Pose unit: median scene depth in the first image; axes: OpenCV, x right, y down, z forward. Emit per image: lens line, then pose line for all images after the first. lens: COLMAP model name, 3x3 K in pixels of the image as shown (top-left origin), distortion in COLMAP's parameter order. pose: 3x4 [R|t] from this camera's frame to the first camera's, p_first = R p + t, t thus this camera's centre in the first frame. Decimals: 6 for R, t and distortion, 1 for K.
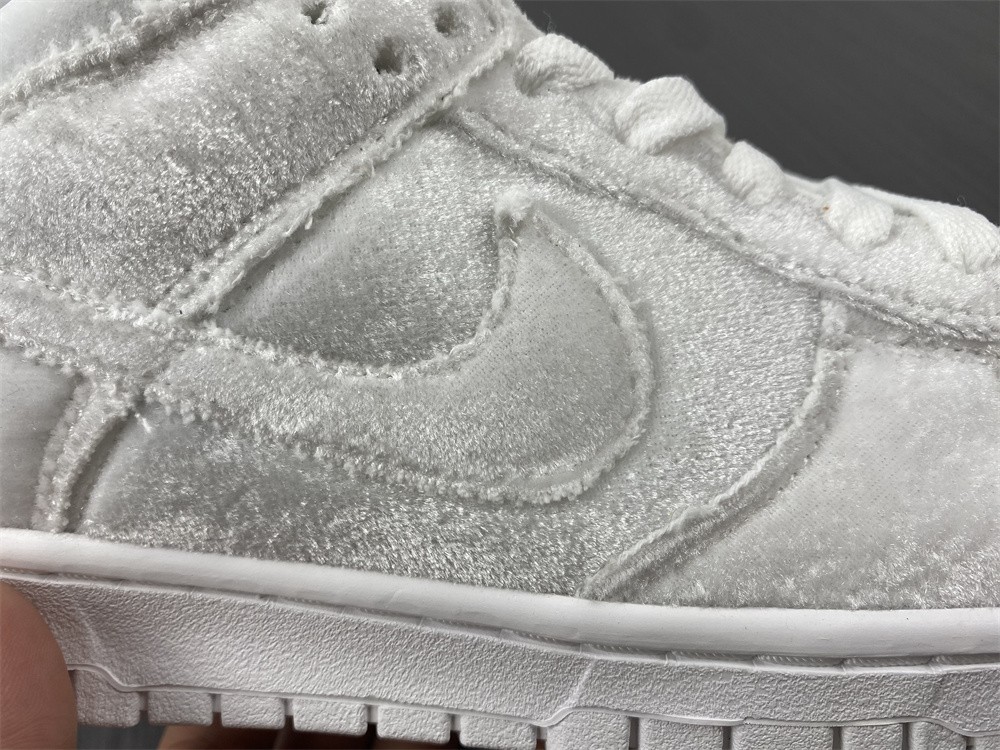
lens RADIAL K [[836.5, 0, 452.1], [0, 836.5, 373.4], [0, 0, 1]] dist [-0.045900, 0.066502]
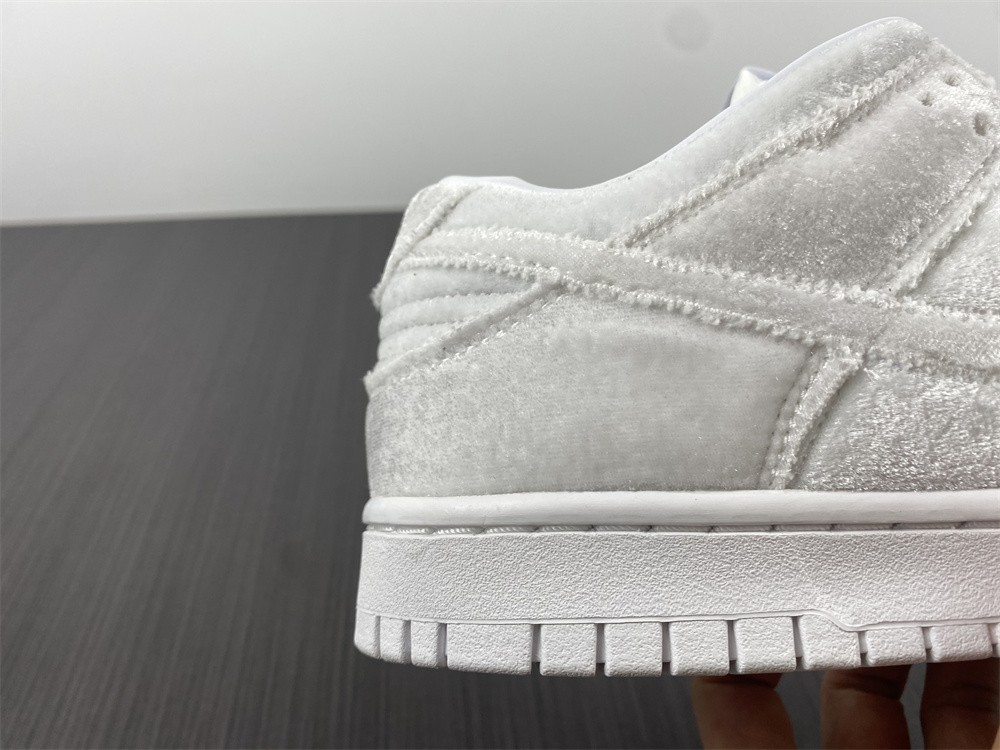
lens RADIAL K [[836.5, 0, 452.1], [0, 836.5, 373.4], [0, 0, 1]] dist [-0.045900, 0.066502]
pose [[0.995461, -0.095146, 0.002302, -1.040990], [0.089502, 0.927637, -0.362599, 0.478683], [0.032364, 0.361159, 0.931942, -0.252819]]
